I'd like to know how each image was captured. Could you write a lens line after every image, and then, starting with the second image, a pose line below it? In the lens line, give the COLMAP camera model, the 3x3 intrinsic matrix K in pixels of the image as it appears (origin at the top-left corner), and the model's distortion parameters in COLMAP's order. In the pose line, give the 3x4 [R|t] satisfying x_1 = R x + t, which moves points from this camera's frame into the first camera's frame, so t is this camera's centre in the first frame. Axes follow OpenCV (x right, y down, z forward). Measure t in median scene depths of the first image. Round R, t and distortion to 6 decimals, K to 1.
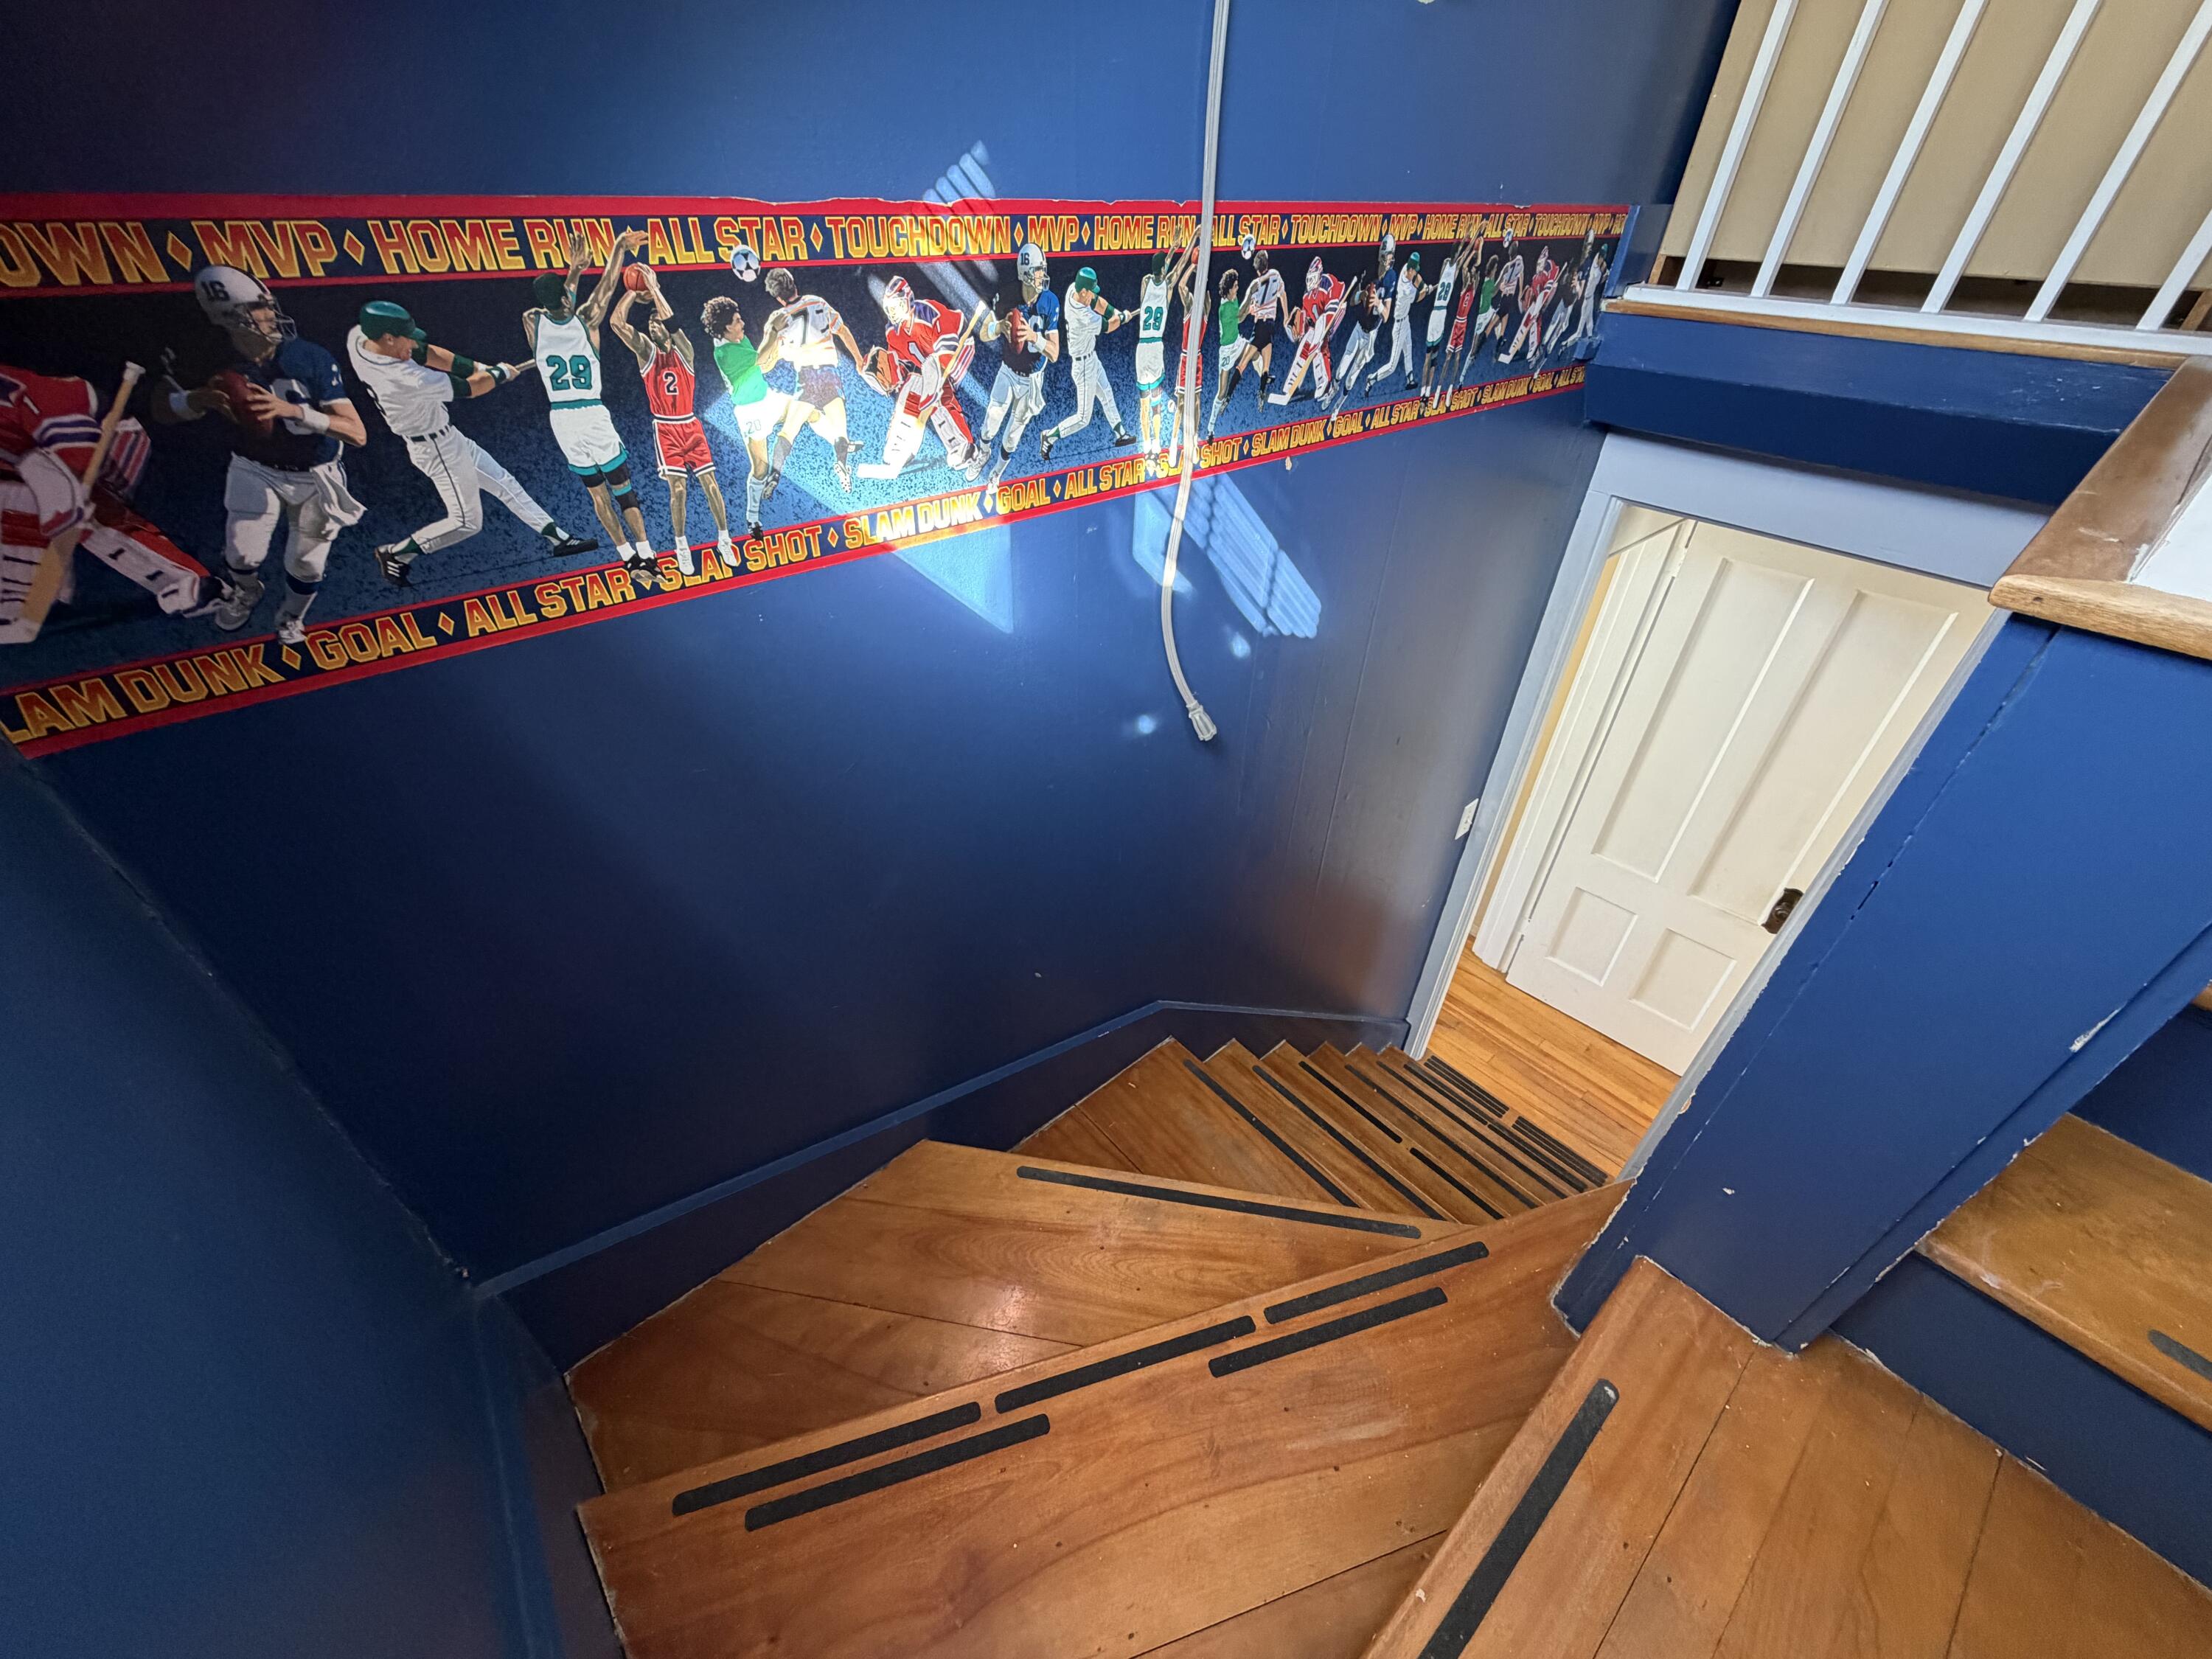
lens RADIAL K [[896.5, 0, 1104.0], [0, 896.5, 845.0], [0, 0, 1]] dist [0.000825, 0.000360]
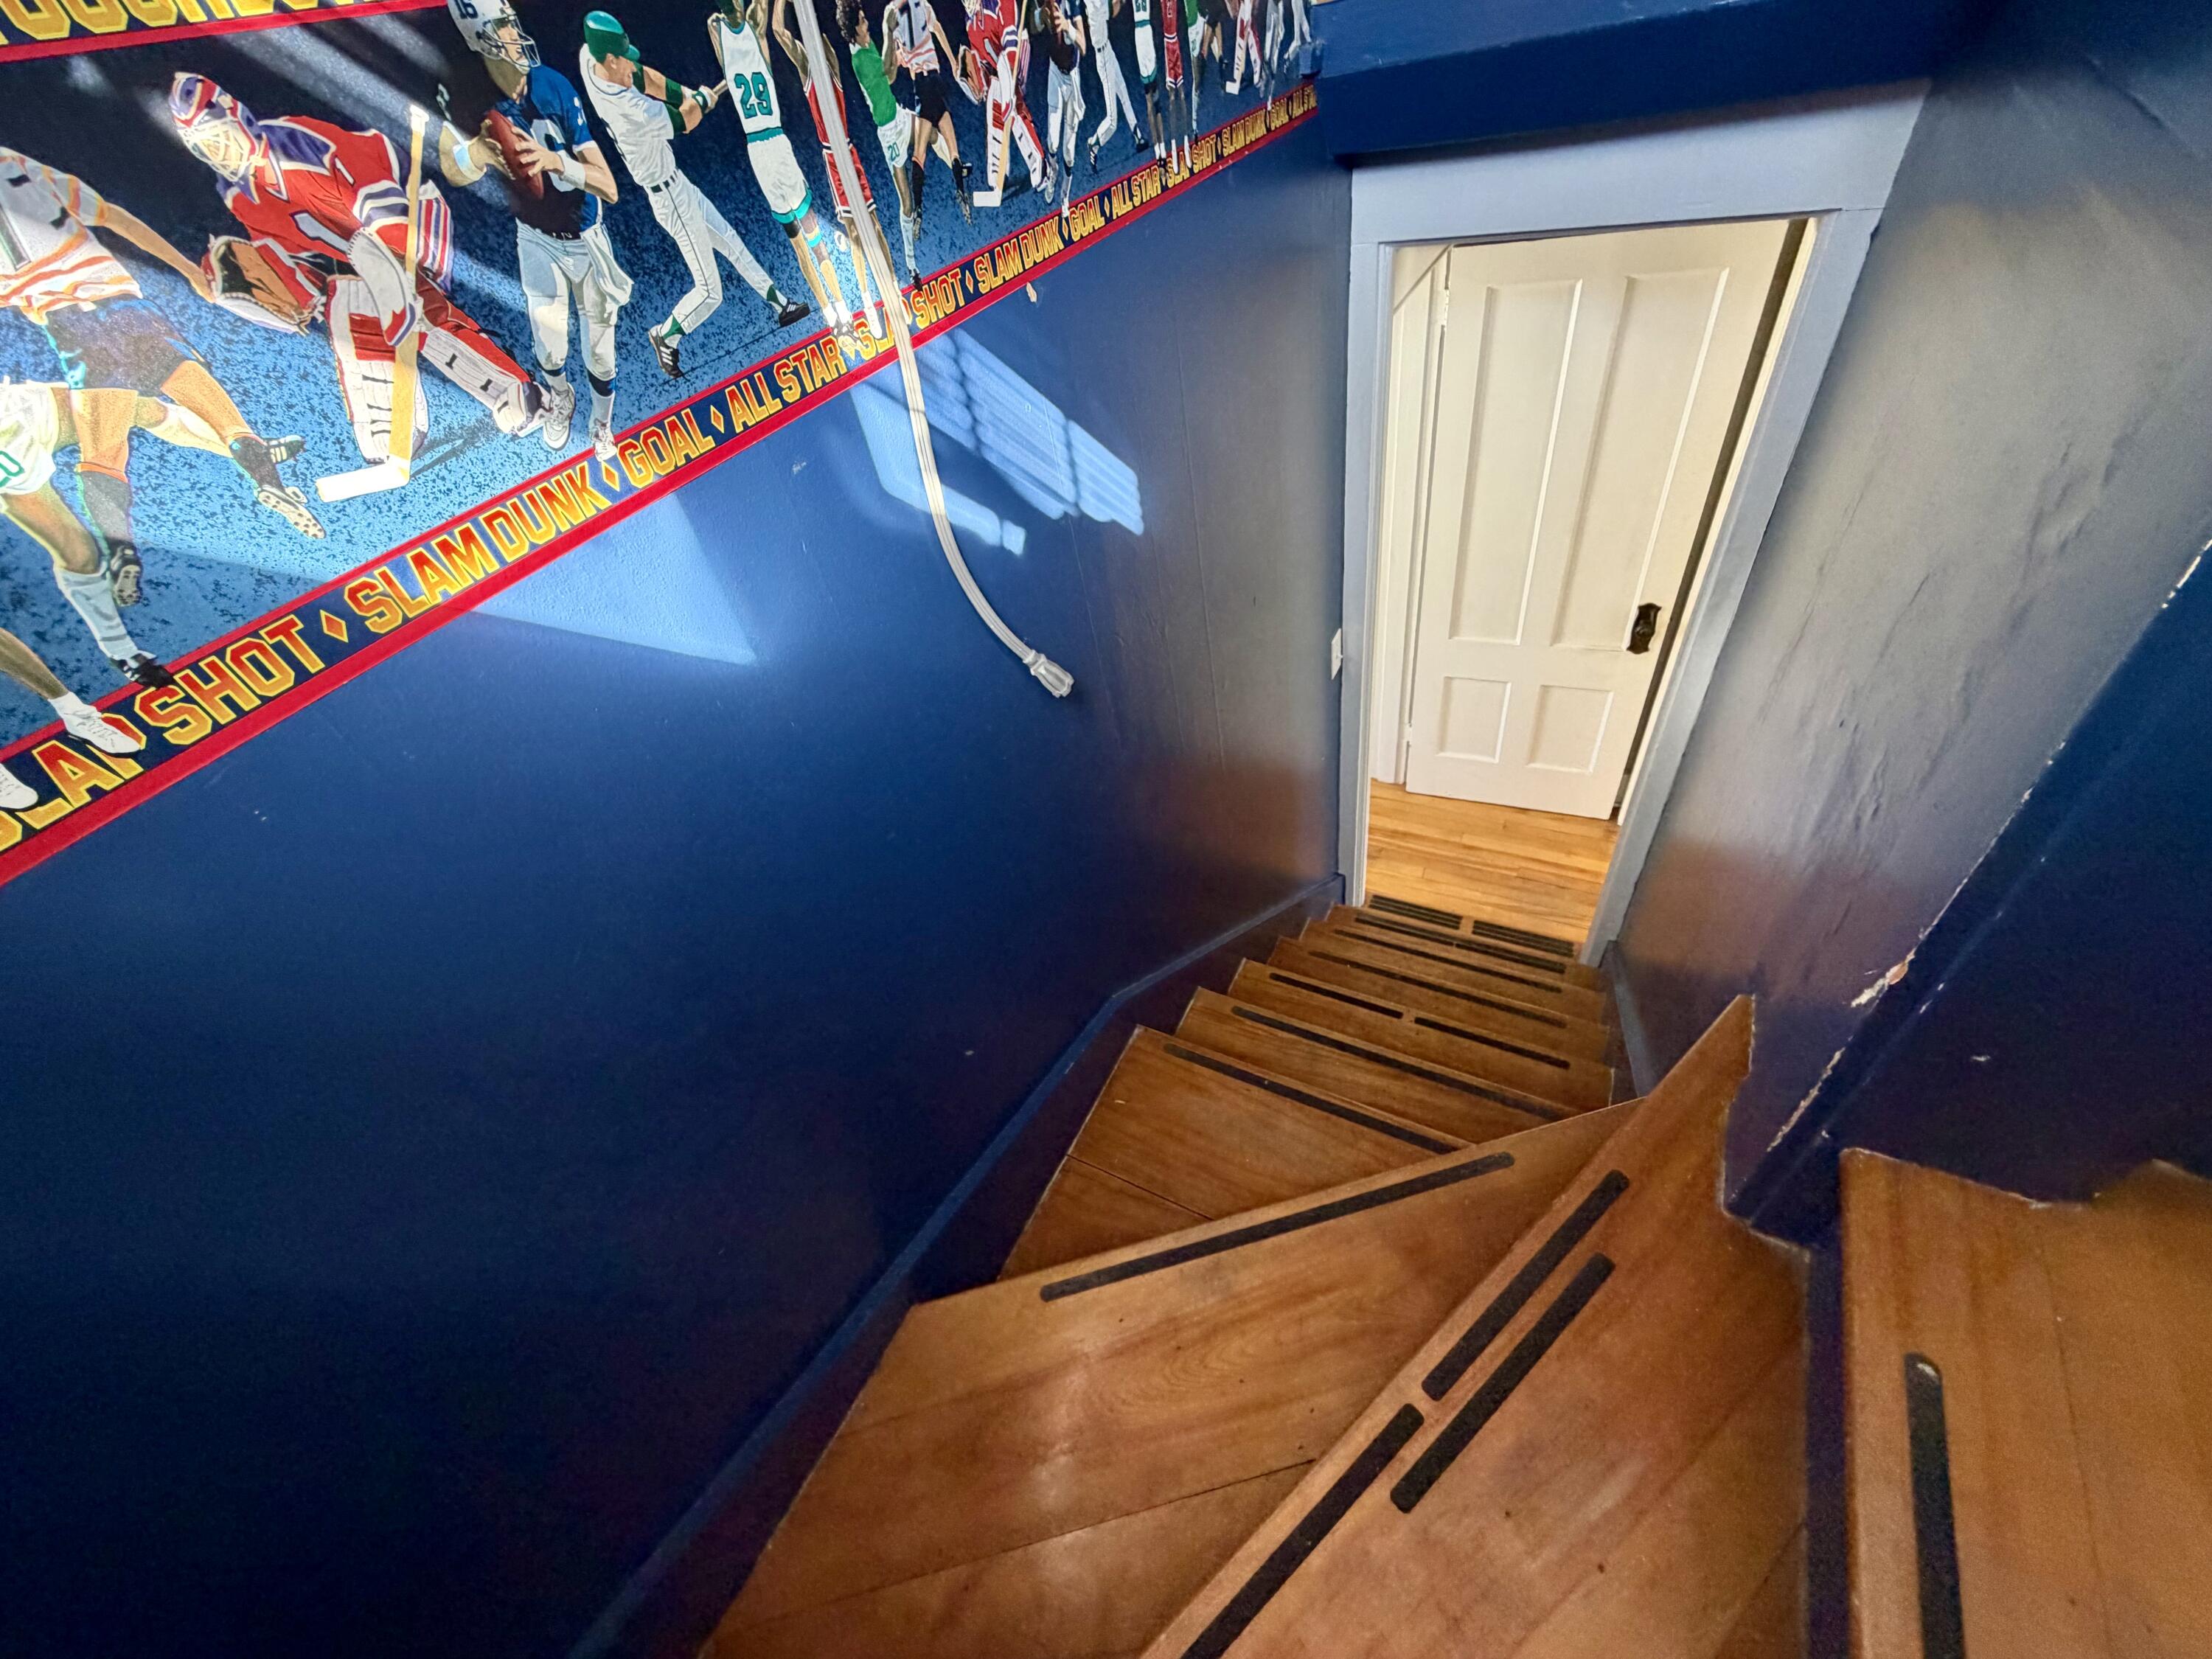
lens RADIAL K [[896.5, 0, 1104.0], [0, 896.5, 845.0], [0, 0, 1]] dist [0.000825, 0.000360]
pose [[0.919863, -0.373019, 0.121283, 0.008750], [0.360711, 0.925928, 0.112002, -0.091272], [-0.154078, -0.059279, 0.986279, 0.310039]]
